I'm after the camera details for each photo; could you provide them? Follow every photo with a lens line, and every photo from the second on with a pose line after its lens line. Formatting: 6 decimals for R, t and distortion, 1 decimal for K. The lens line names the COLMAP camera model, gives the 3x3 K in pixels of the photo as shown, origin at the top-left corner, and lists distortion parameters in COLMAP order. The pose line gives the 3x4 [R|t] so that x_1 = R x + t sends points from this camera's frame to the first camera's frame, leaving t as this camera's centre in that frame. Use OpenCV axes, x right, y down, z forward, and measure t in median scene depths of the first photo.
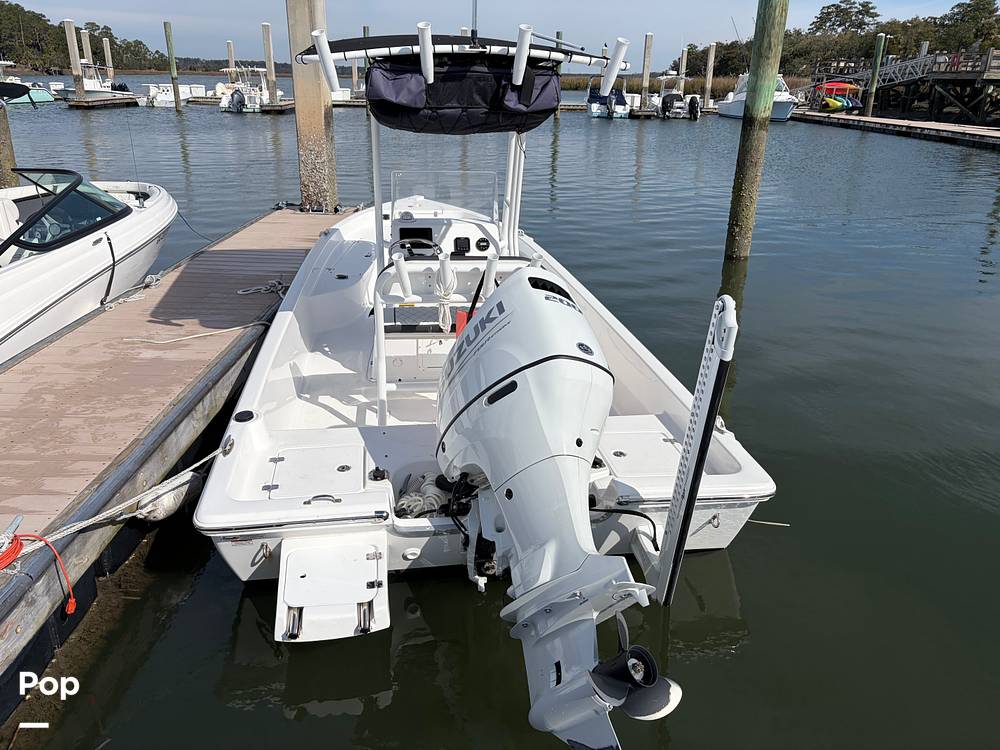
lens RADIAL K [[746.5, 0, 488.4], [0, 746.5, 375.6], [0, 0, 1]] dist [0.049306, -0.059775]
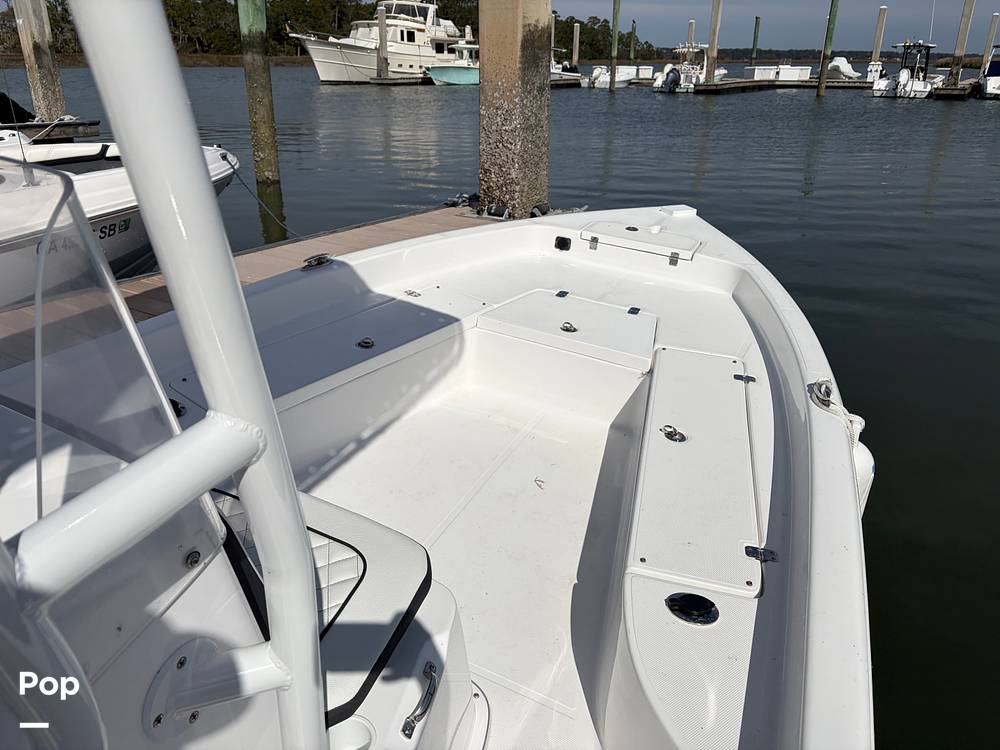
lens RADIAL K [[774.7, 0, 485.7], [0, 774.7, 361.2], [0, 0, 1]] dist [0.023376, -0.002473]
pose [[0.845974, 0.181754, -0.501291, 0.014446], [-0.187371, 0.981488, 0.039654, -0.022435], [0.499219, 0.060382, 0.864370, 0.084346]]
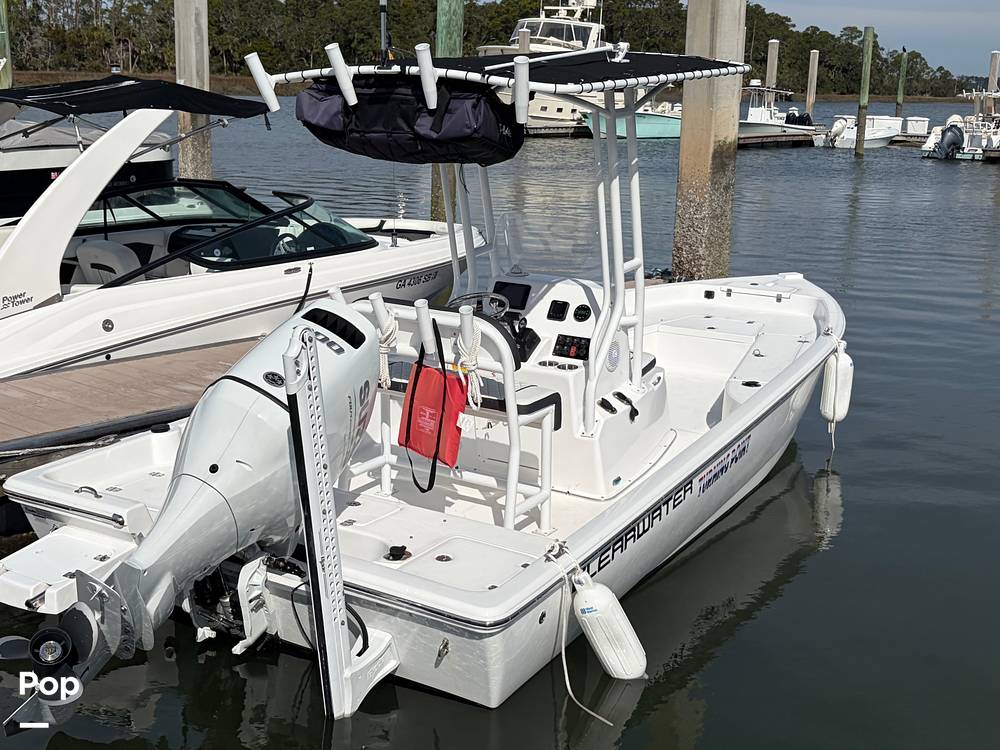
lens RADIAL K [[1258.8, 0, 500.0], [0, 1258.8, 375.0], [0, 0, 1]] dist [0.227532, -0.695376]
pose [[0.770340, 0.144656, -0.621008, 0.067598], [-0.247918, 0.965245, -0.082693, 0.001035], [0.587463, 0.217661, 0.779430, -0.002707]]
